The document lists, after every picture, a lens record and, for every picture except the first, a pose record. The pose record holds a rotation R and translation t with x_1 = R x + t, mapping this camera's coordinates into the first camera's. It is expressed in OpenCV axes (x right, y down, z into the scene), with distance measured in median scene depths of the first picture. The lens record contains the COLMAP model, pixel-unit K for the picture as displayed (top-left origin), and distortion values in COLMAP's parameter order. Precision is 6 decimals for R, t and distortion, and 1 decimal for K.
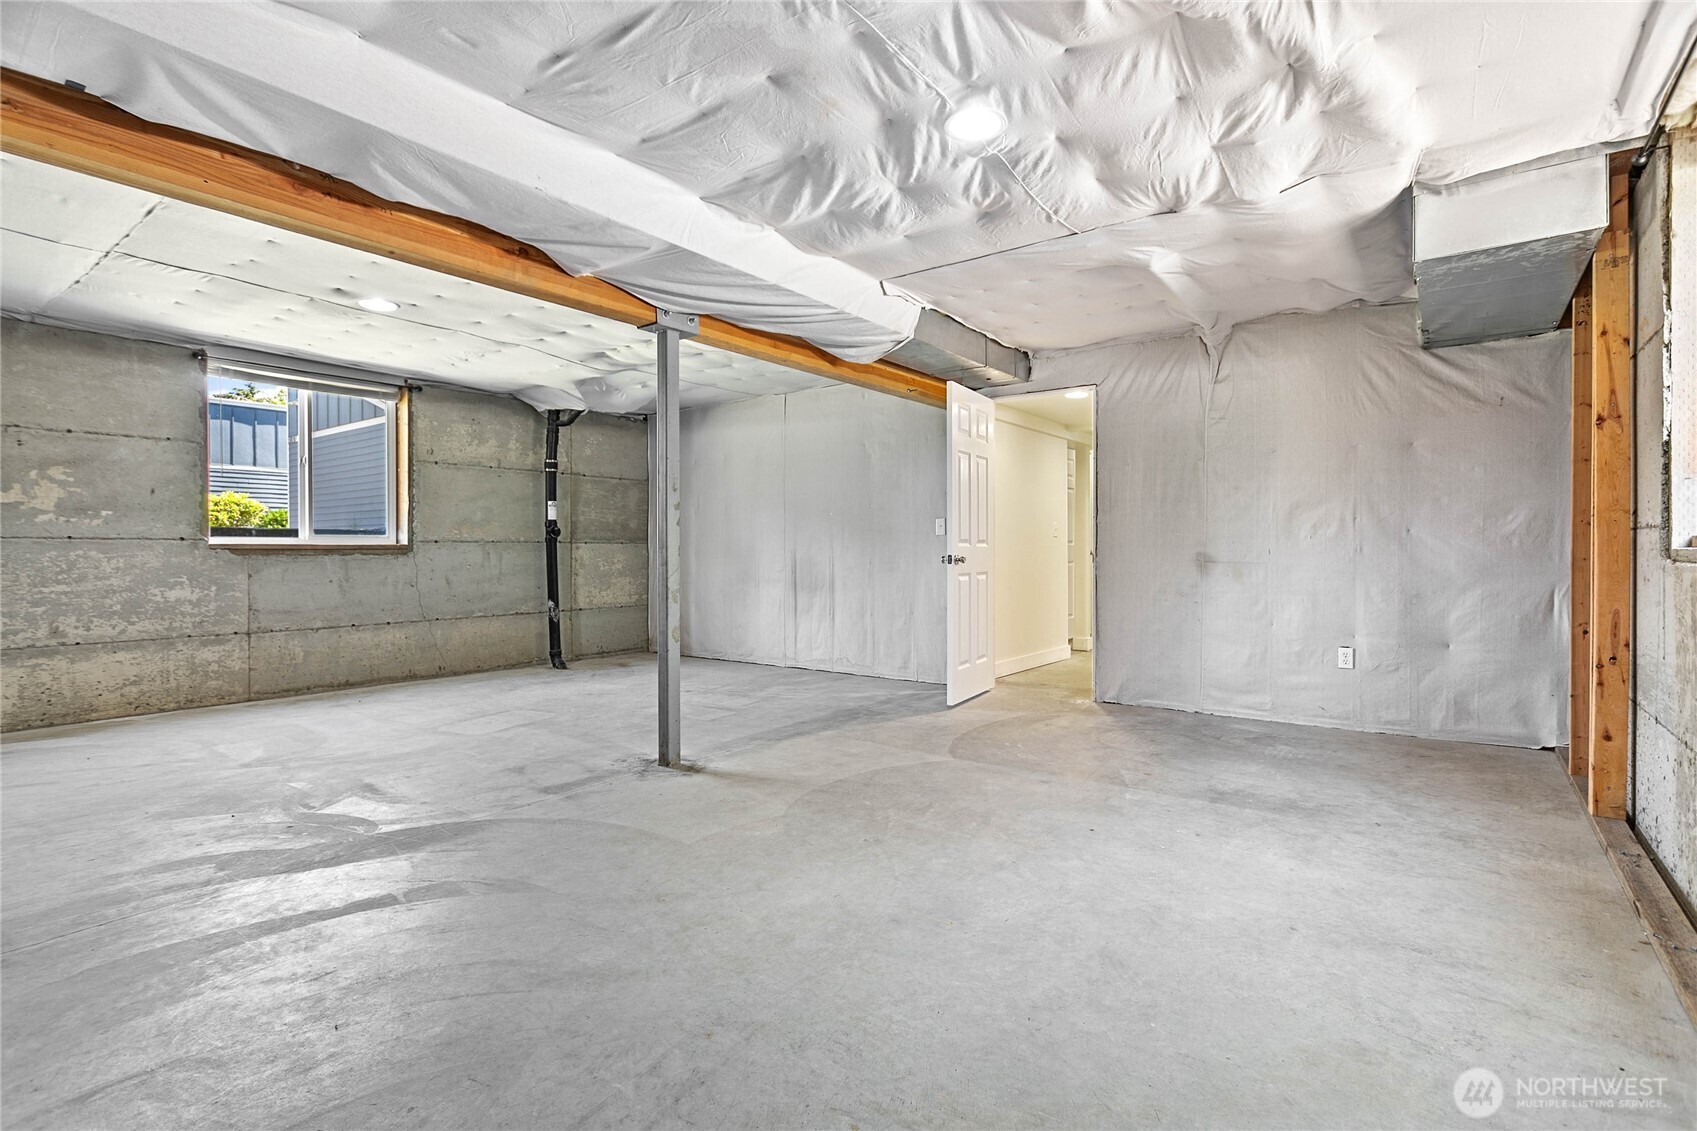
lens RADIAL K [[808.9, 0, 843.9], [0, 808.9, 557.4], [0, 0, 1]] dist [0.000520, 0.000311]
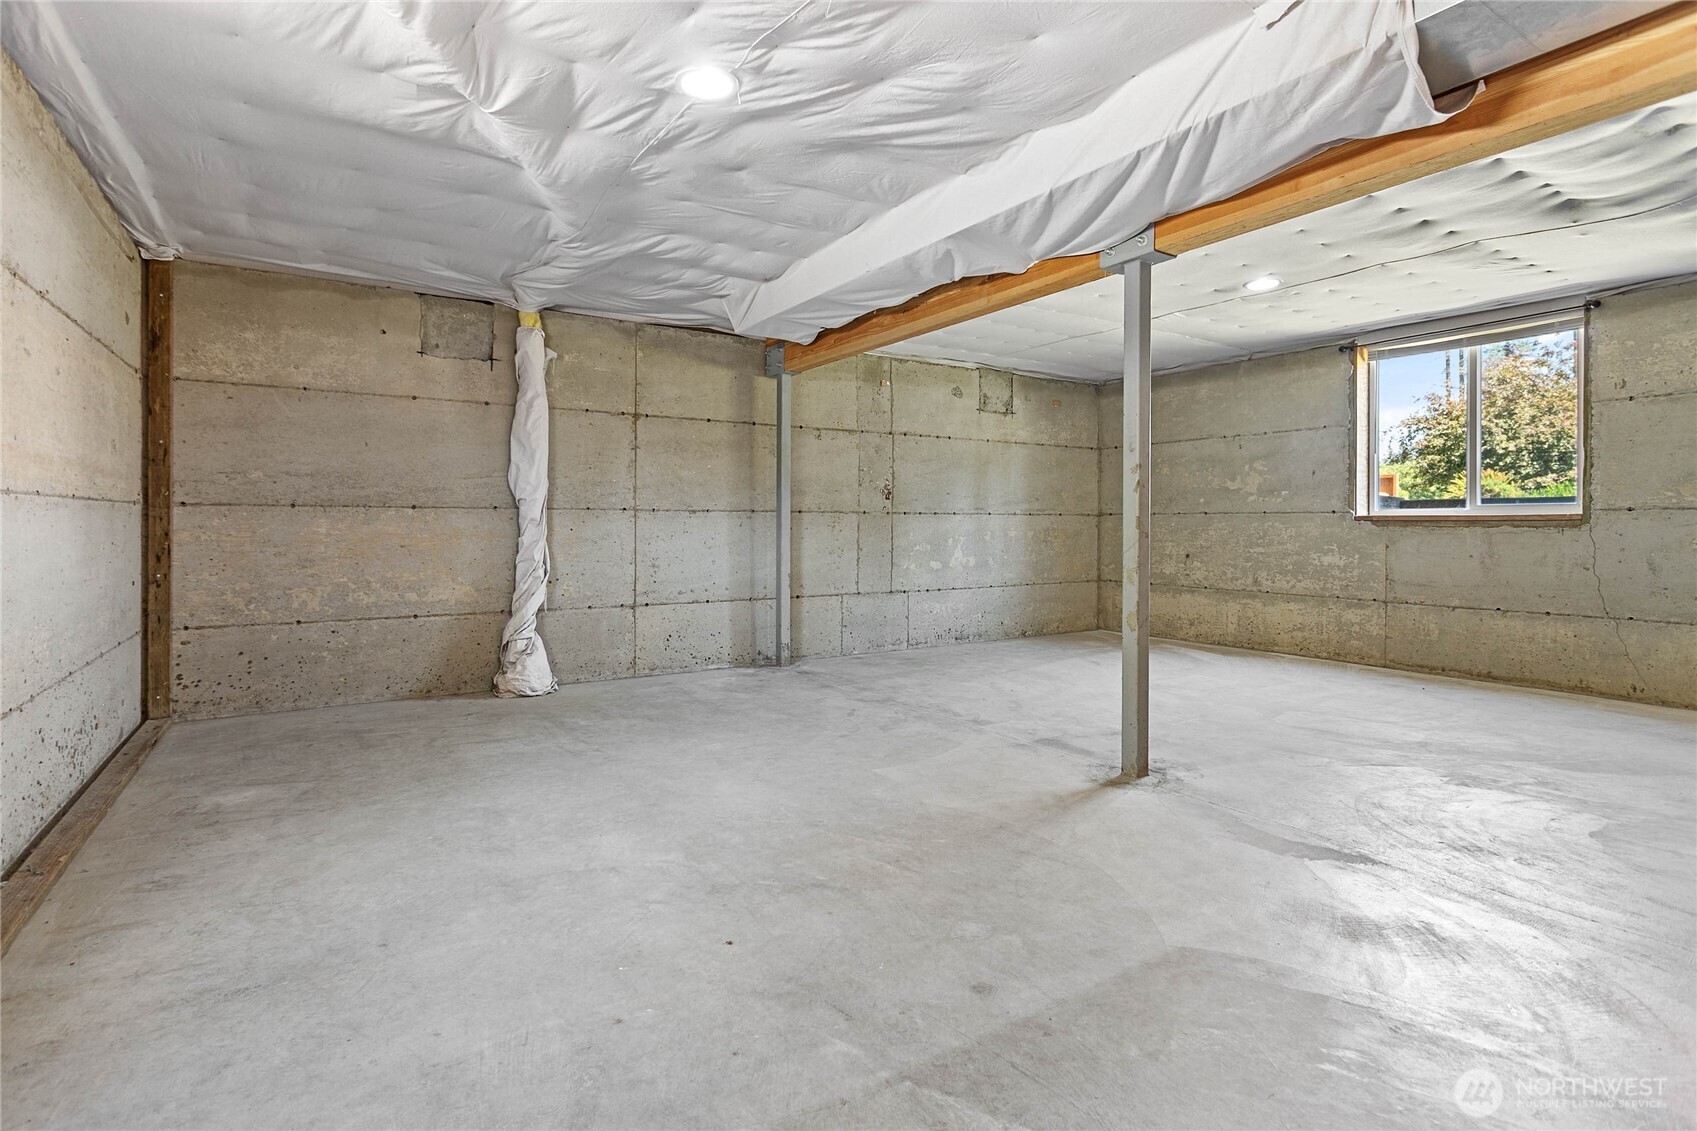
lens RADIAL K [[824.7, 0, 848.3], [0, 824.7, 524.9], [0, 0, 1]] dist [0.002210, 0.000516]
pose [[-0.350393, 0.003164, -0.936597, 0.552810], [-0.007321, 0.999954, 0.006117, -0.006887], [0.936574, 0.009000, -0.350354, 0.808417]]
